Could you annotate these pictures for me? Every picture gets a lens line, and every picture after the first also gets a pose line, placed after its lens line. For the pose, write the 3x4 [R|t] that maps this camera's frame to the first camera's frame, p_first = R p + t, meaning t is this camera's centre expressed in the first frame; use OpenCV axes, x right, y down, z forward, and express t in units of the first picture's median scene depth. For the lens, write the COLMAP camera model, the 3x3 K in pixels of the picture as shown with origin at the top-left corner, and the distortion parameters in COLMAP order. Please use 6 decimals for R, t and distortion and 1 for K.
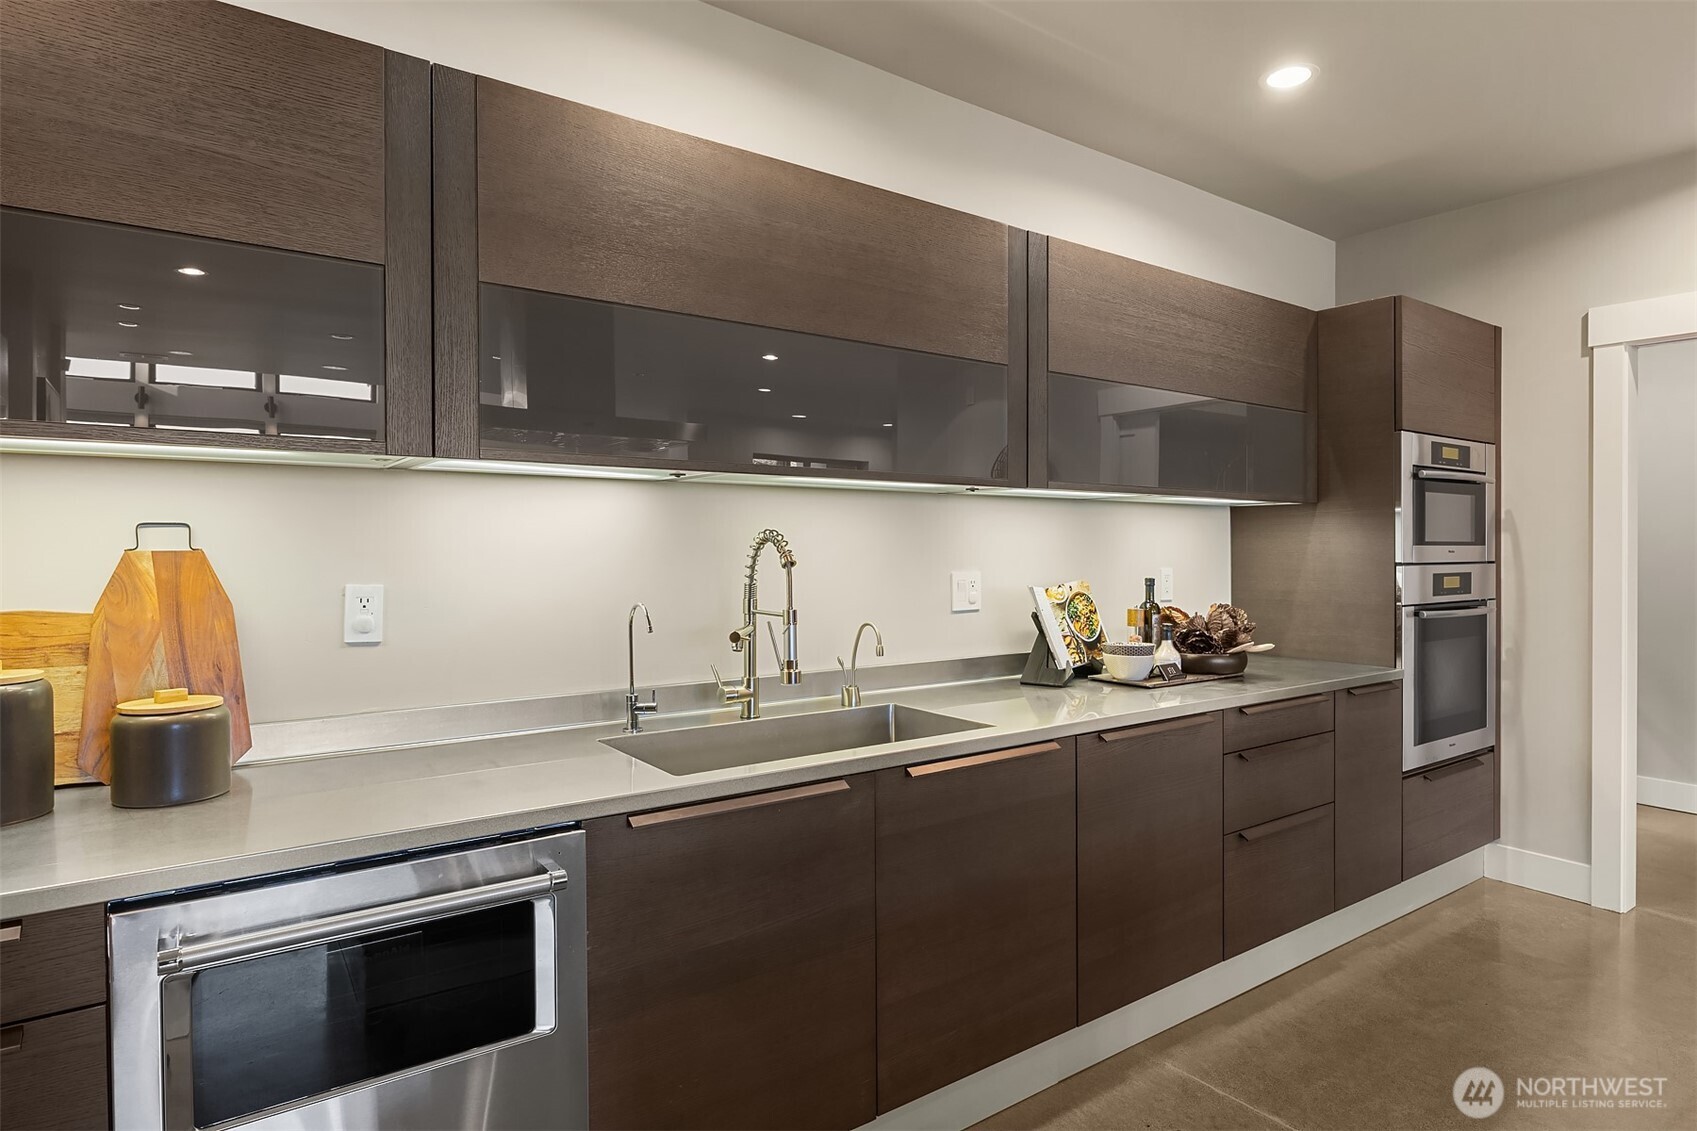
lens RADIAL K [[942.6, 0, 863.2], [0, 942.6, 554.2], [0, 0, 1]] dist [-0.007185, 0.001930]
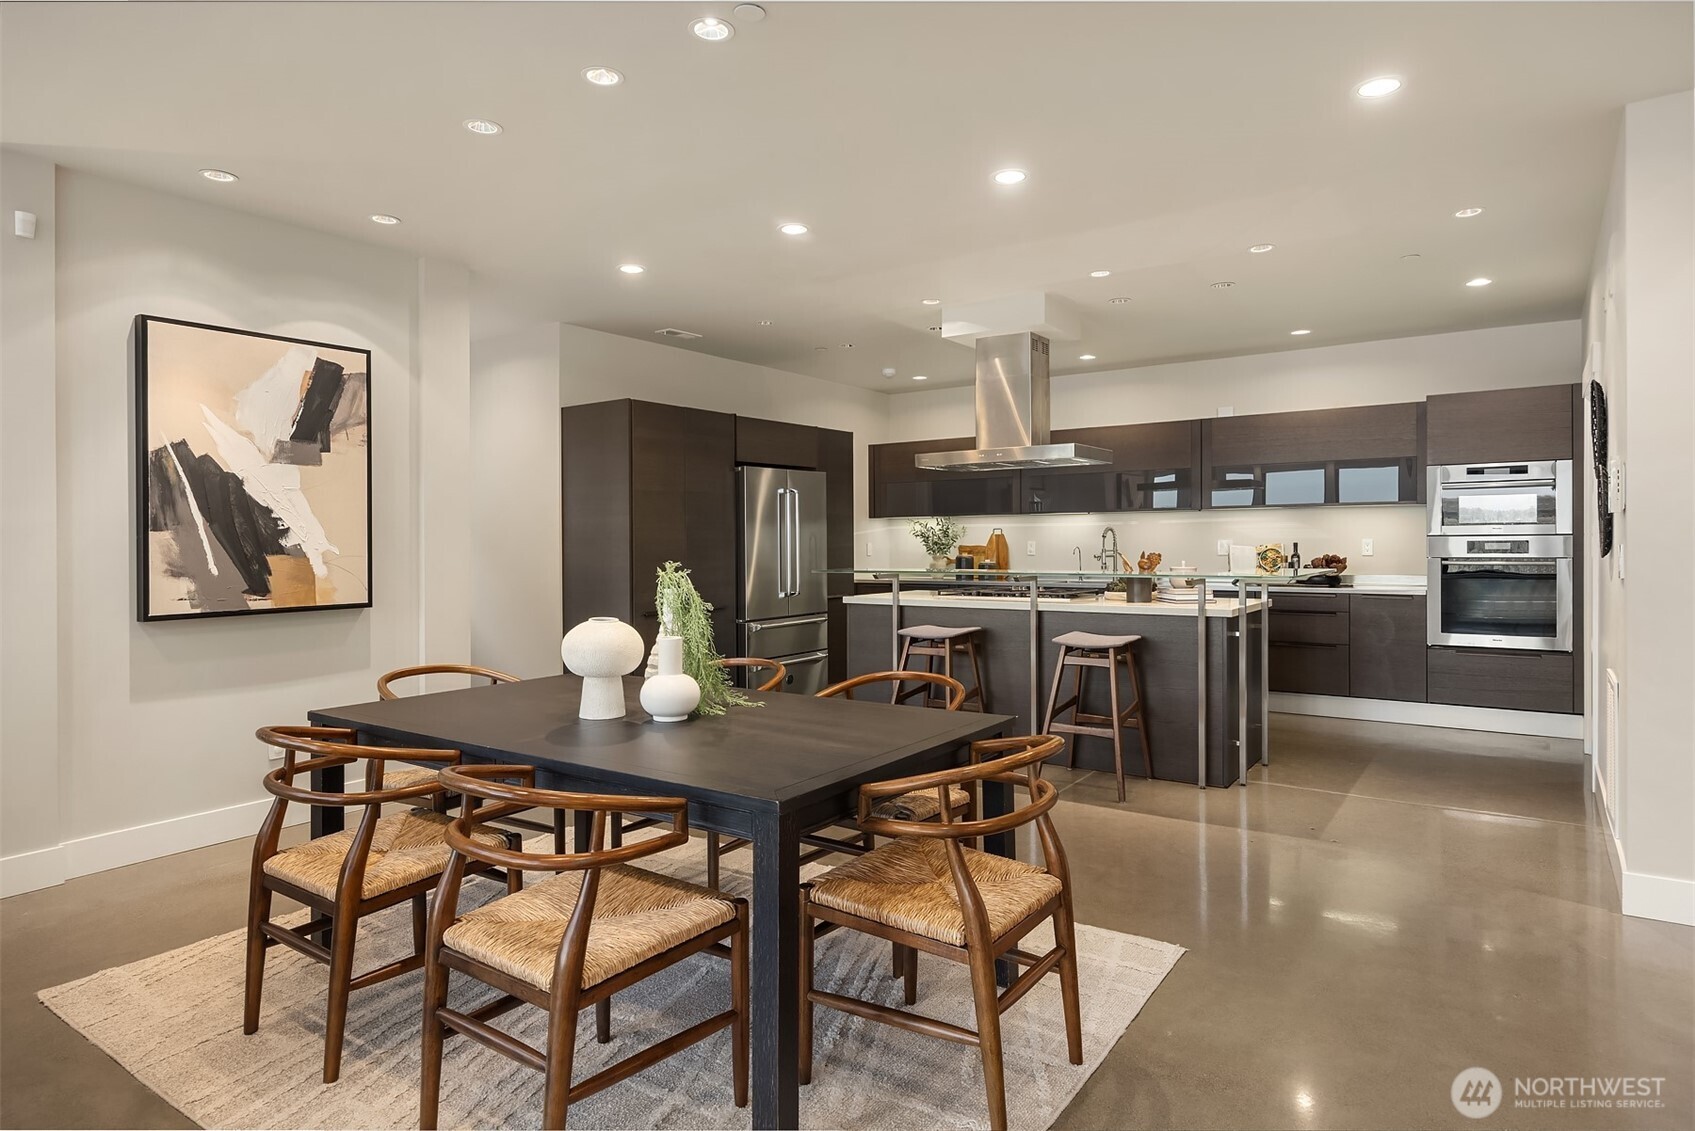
lens RADIAL K [[941.5, 0, 856.2], [0, 941.5, 560.3], [0, 0, 1]] dist [-0.007185, 0.001930]
pose [[0.314226, 0.009447, -0.949301, 2.192349], [-0.004571, 0.999954, 0.008438, 0.055614], [0.949337, 0.001688, 0.314254, -0.760896]]
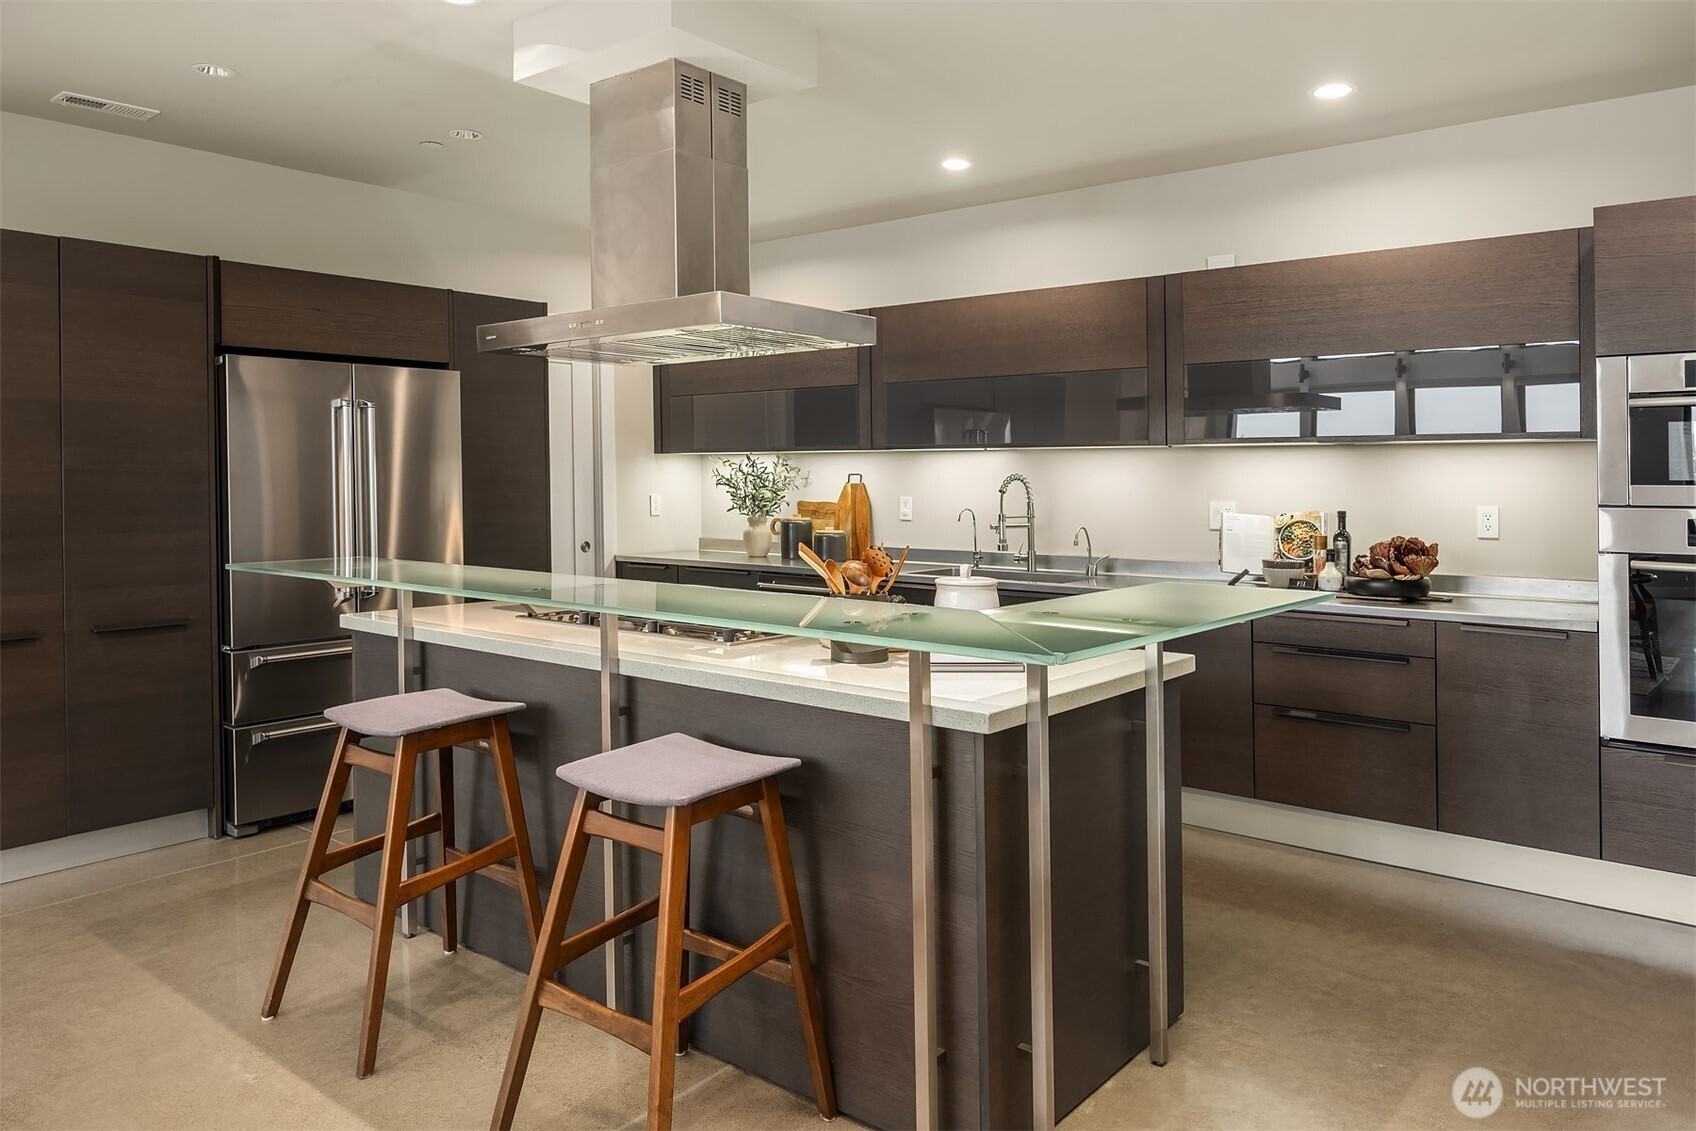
lens RADIAL K [[1148.1, 0, 823.3], [0, 1148.1, 484.2], [0, 0, 1]] dist [-0.006910, -0.000705]
pose [[0.227175, -0.001259, -0.973853, 1.593976], [-0.018099, 0.999821, -0.005514, 0.011588], [0.973686, 0.018878, 0.227112, 0.032034]]
